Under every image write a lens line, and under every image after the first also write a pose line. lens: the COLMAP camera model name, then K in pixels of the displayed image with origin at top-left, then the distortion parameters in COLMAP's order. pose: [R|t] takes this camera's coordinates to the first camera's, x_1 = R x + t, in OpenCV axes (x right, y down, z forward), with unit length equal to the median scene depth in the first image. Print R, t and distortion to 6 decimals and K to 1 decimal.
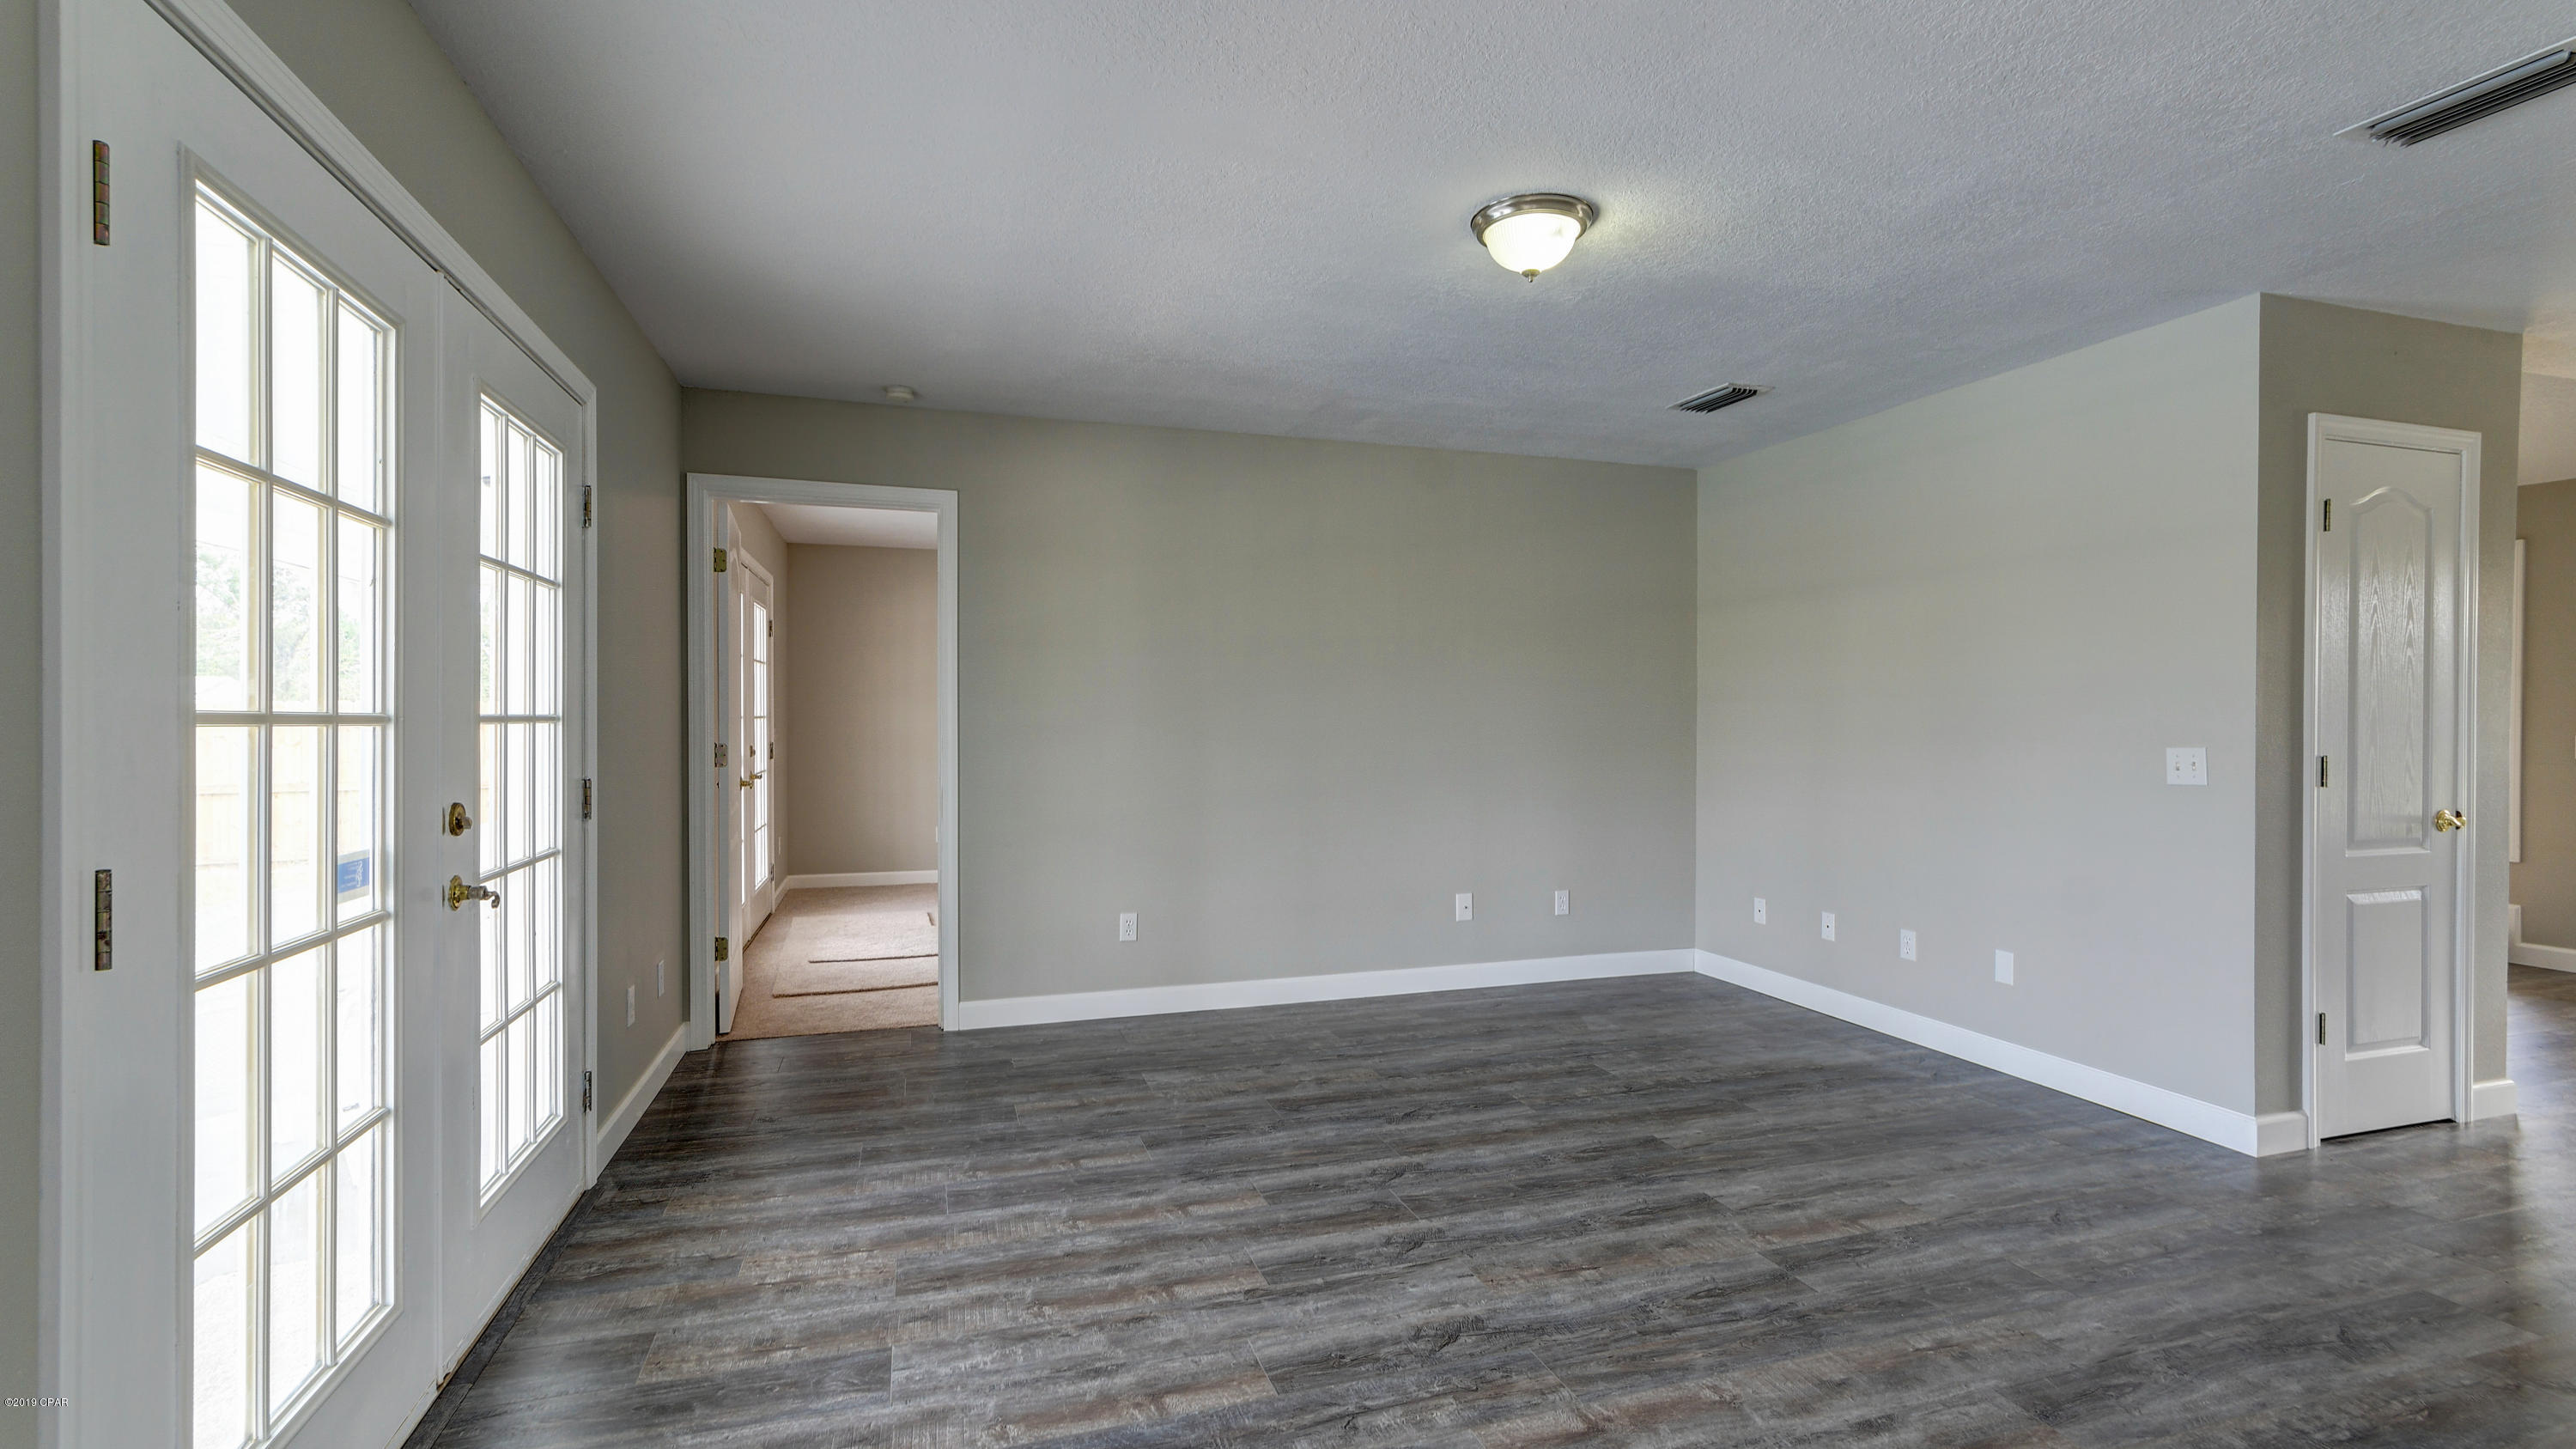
lens RADIAL K [[1136.5, 0, 1286.9], [0, 1136.5, 730.6], [0, 0, 1]] dist [0.000807, 0.000425]
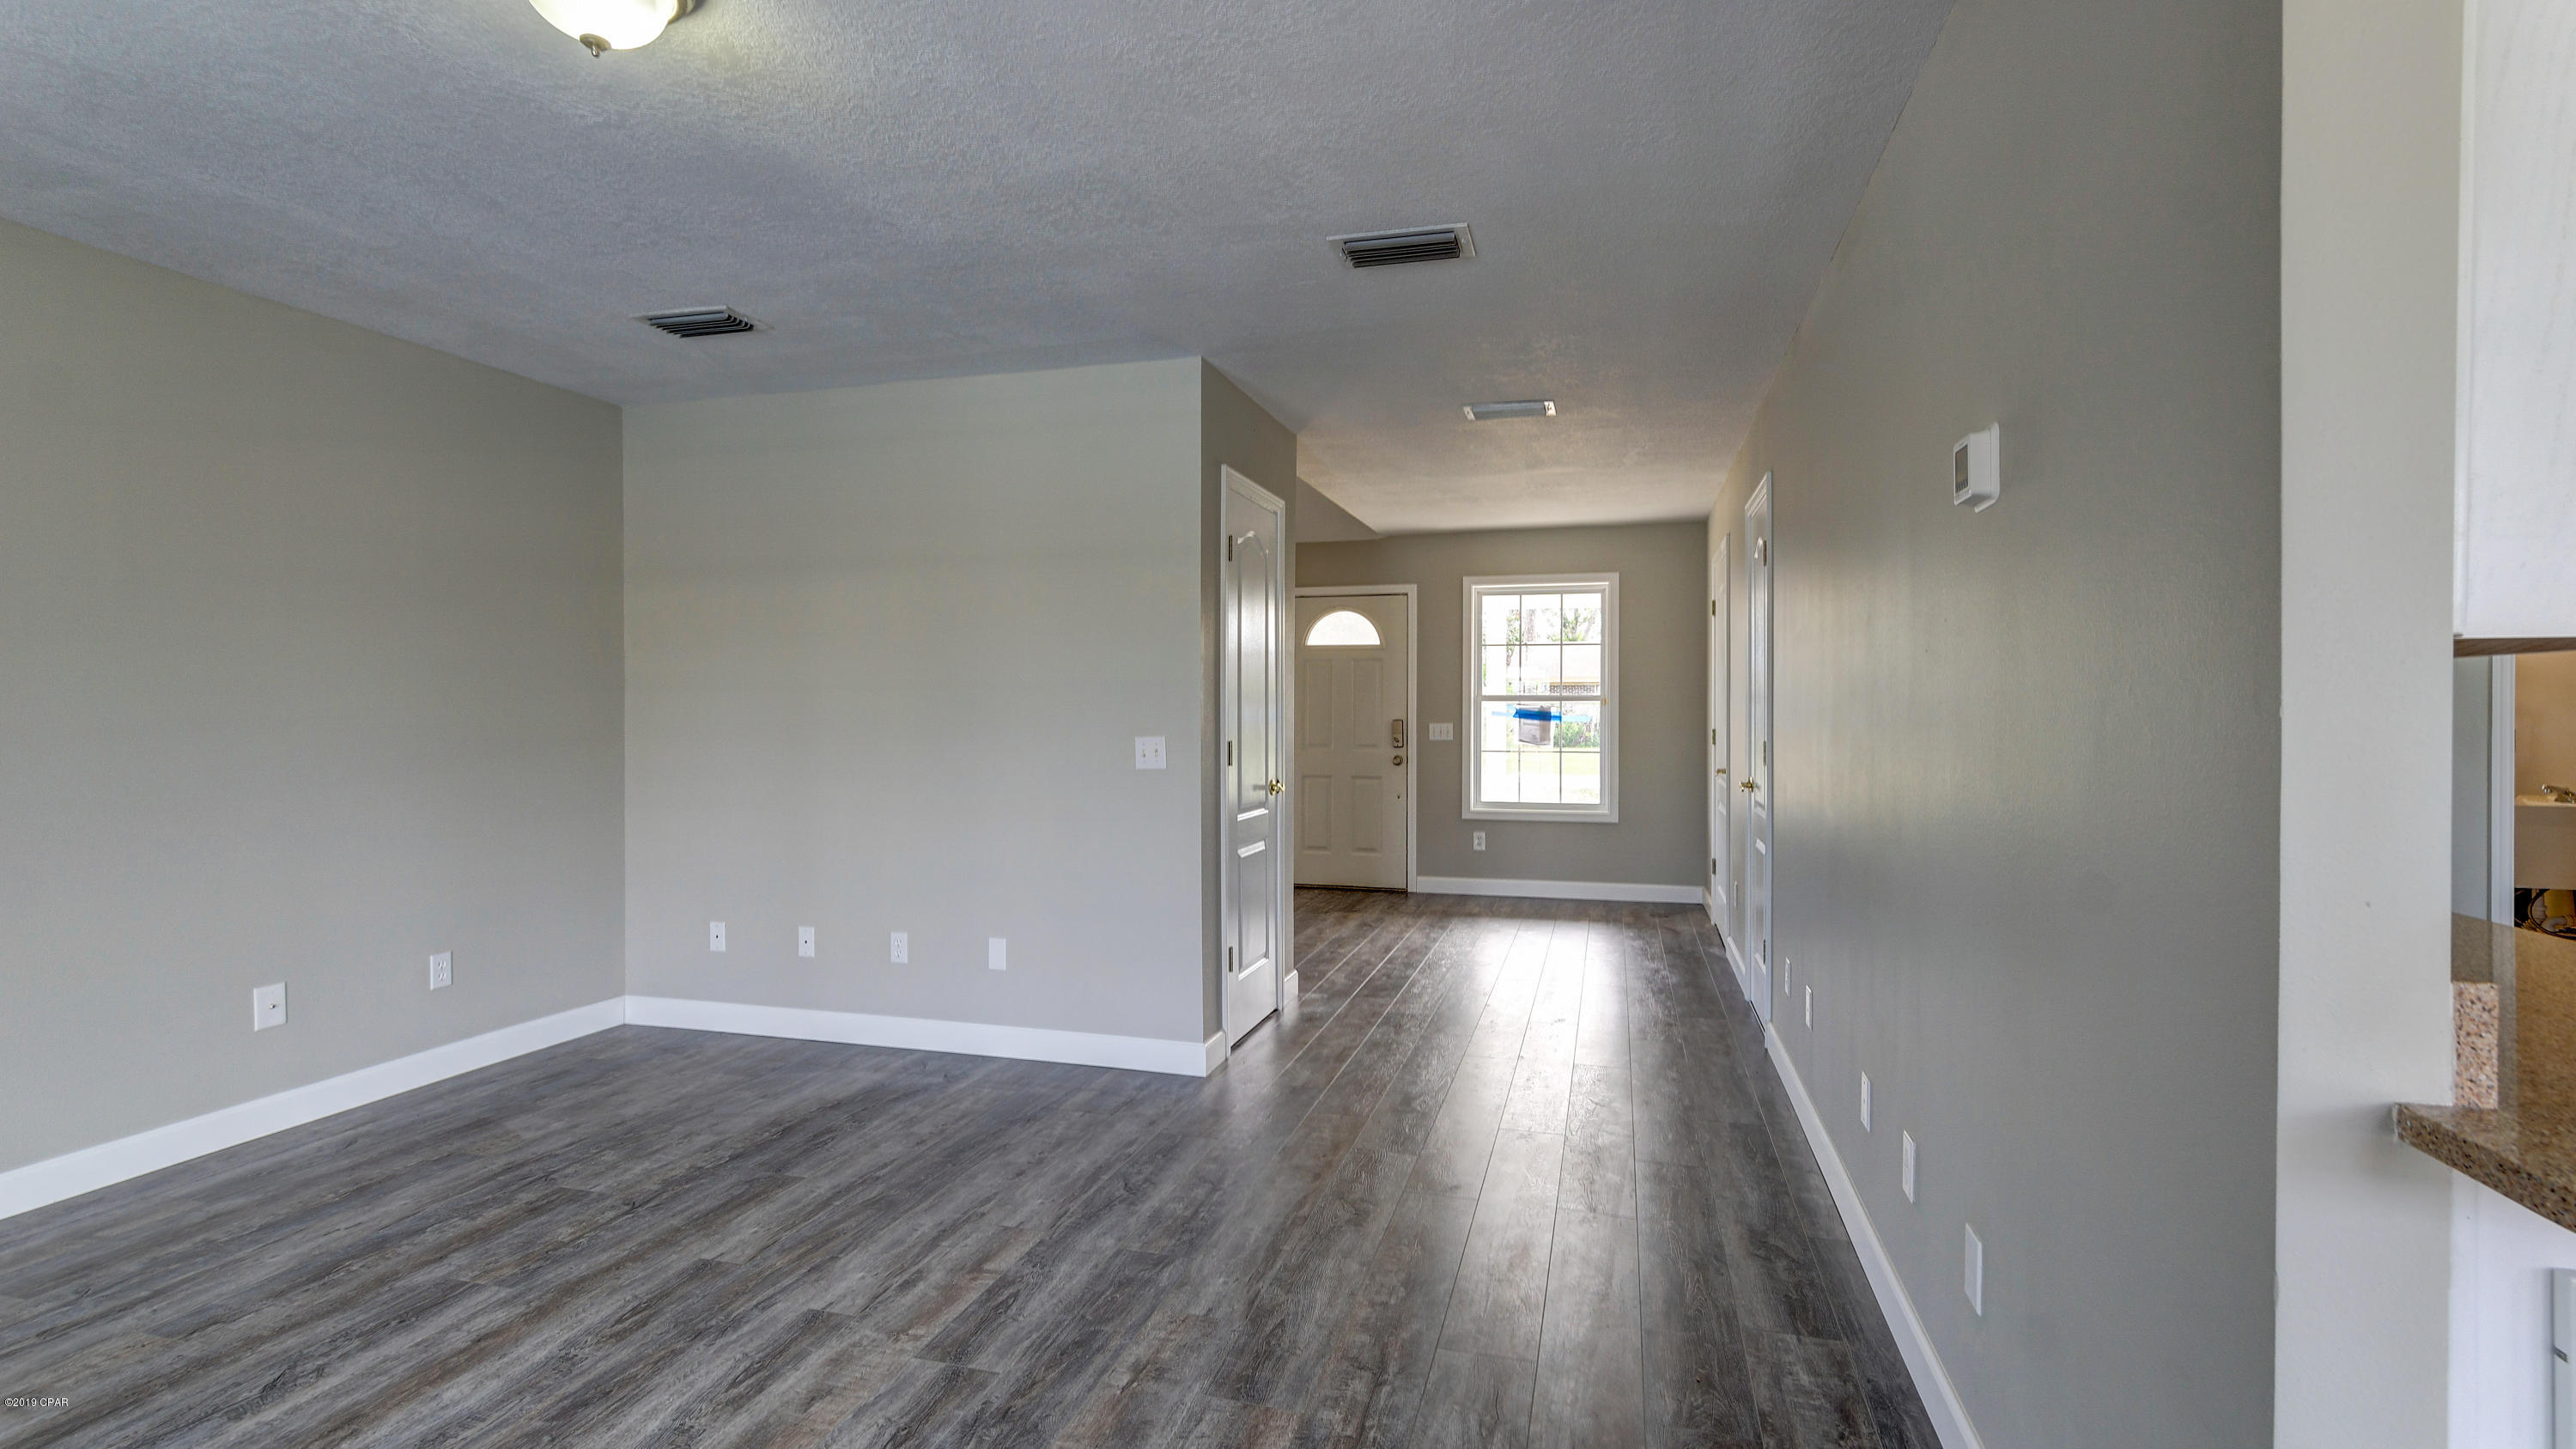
lens RADIAL K [[1149.1, 0, 1288.0], [0, 1149.1, 724.5], [0, 0, 1]] dist [0.000194, 0.001082]
pose [[0.552859, -0.013493, 0.833166, -0.096520], [0.011481, 0.999897, 0.008575, -0.005911], [-0.833196, 0.004824, 0.552957, 0.228919]]
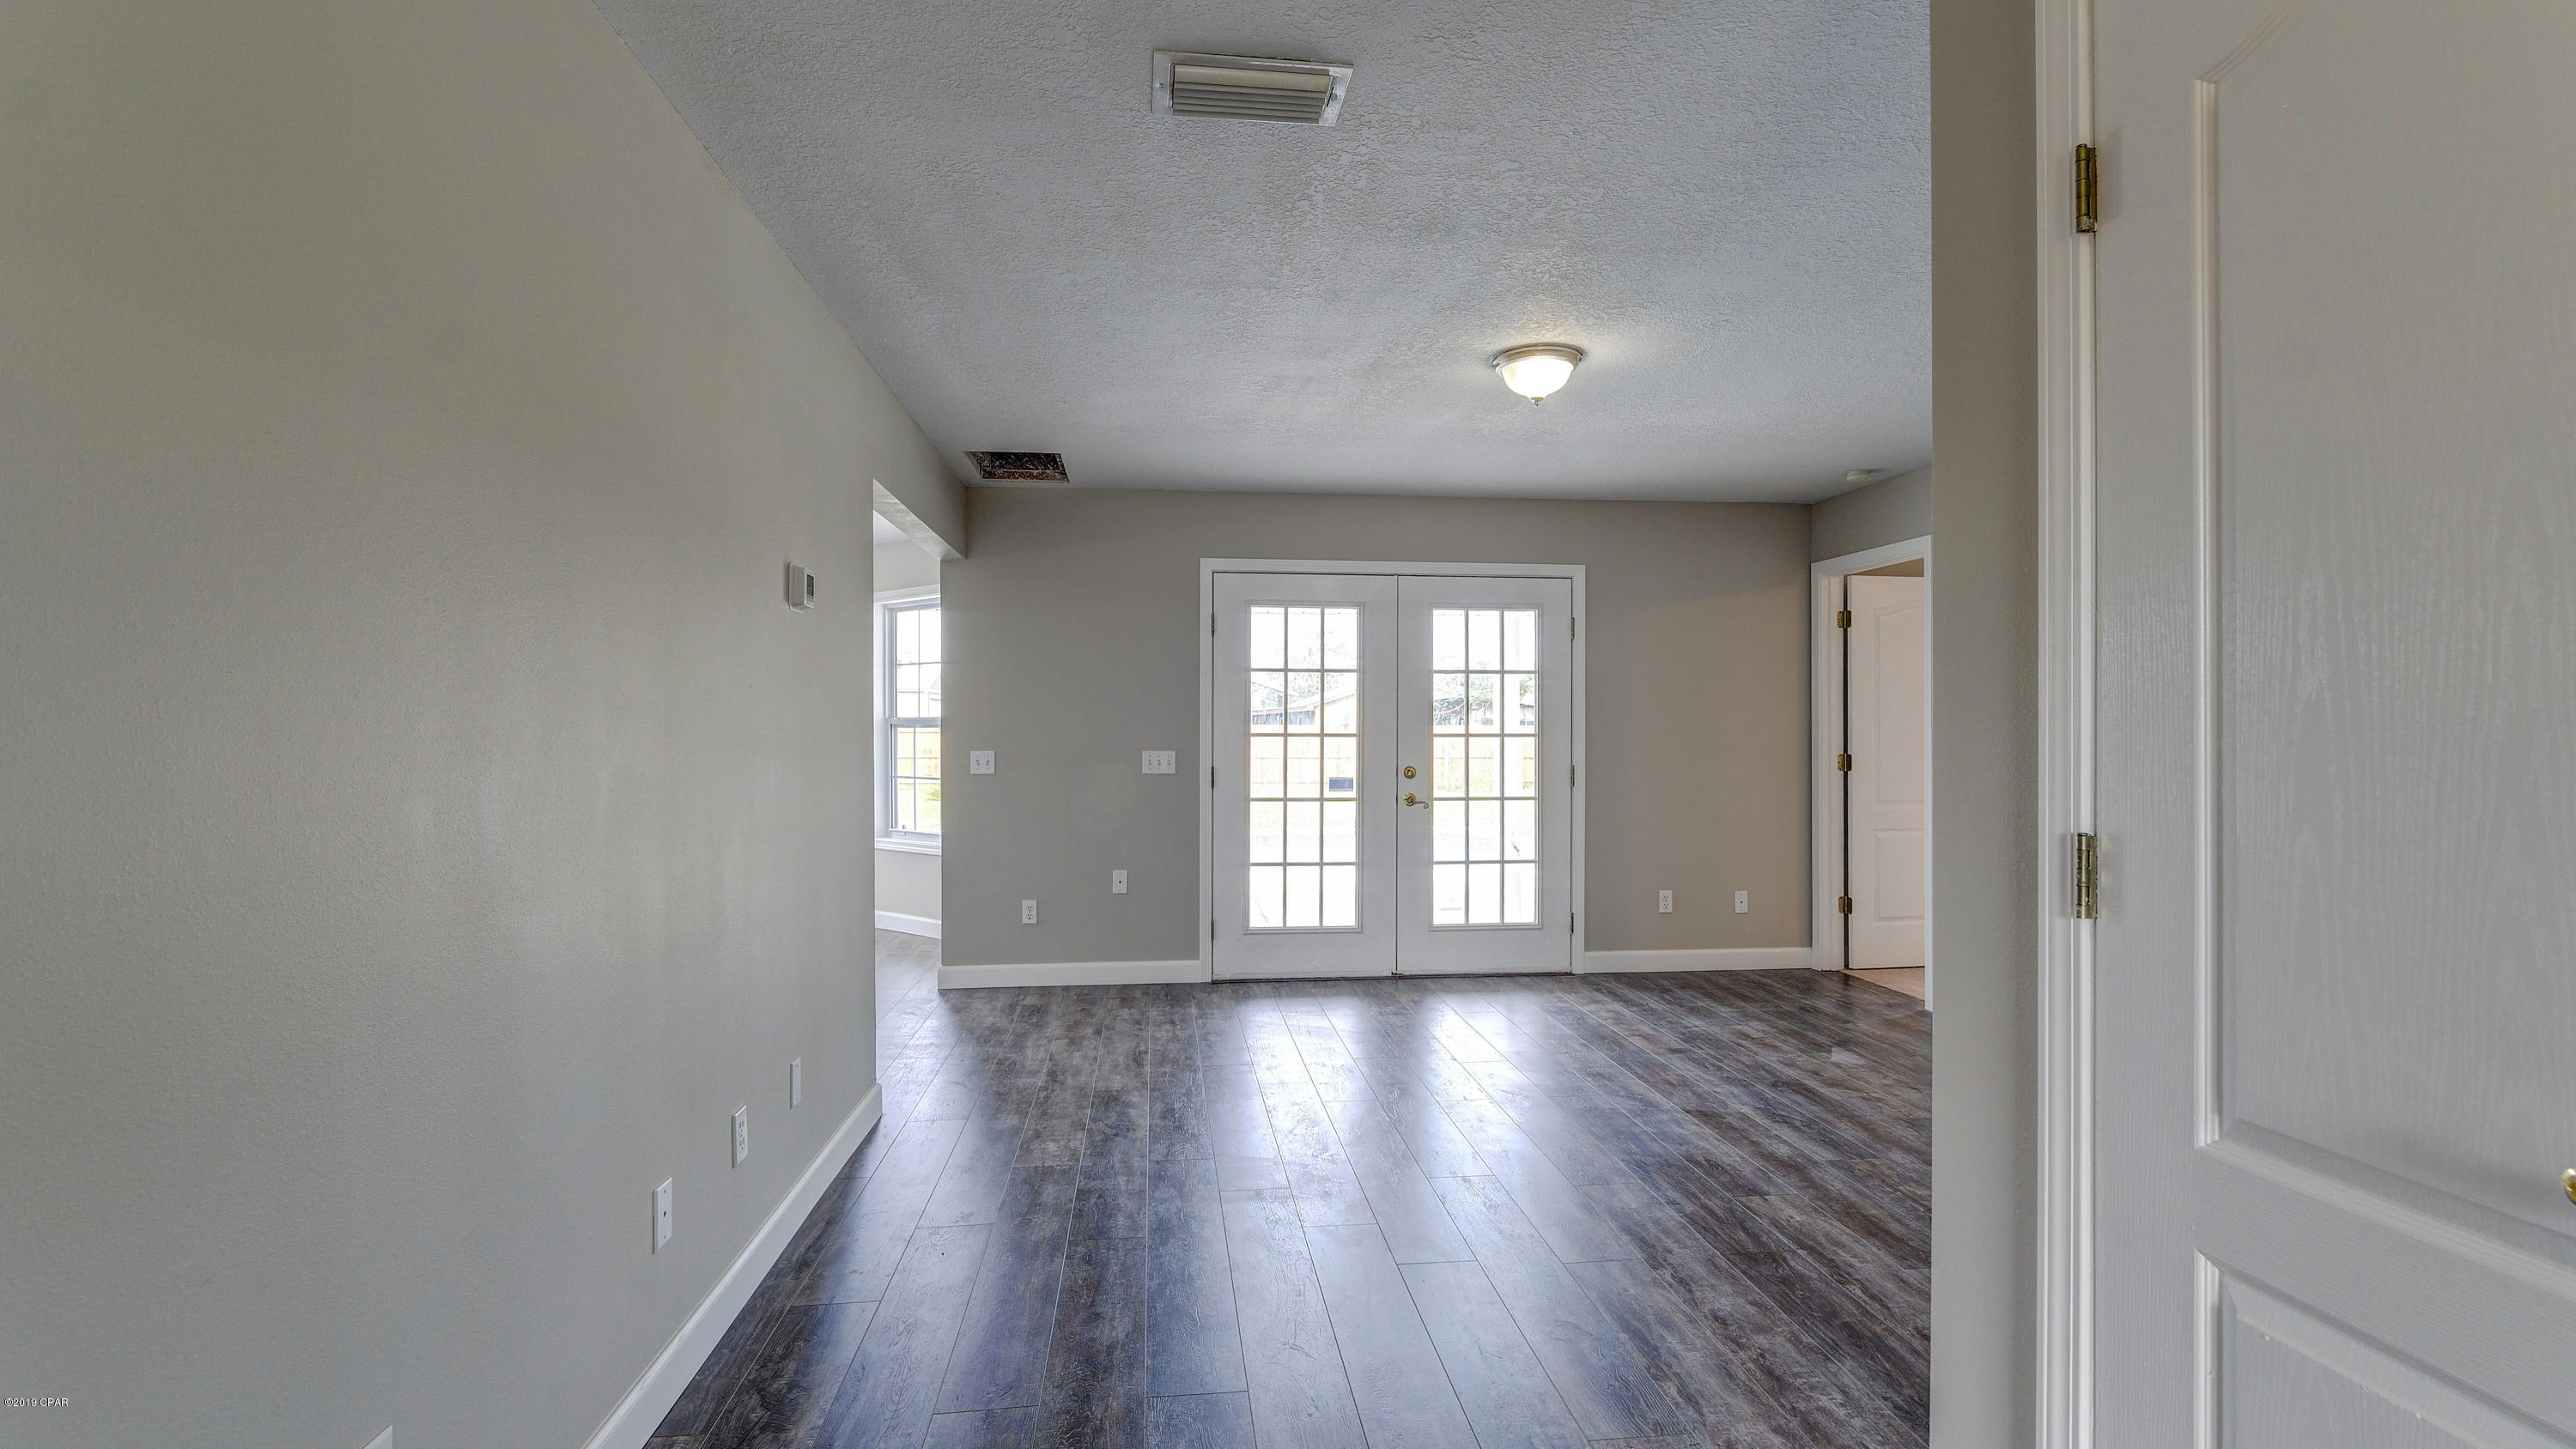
lens RADIAL K [[1136.2, 0, 1286.9], [0, 1136.2, 730.5], [0, 0, 1]] dist [0.000807, 0.000425]
pose [[-0.179902, -0.003971, -0.983676, 1.227182], [-0.011128, 0.999936, -0.002002, -0.007390], [0.983622, 0.010586, -0.179935, 0.745915]]
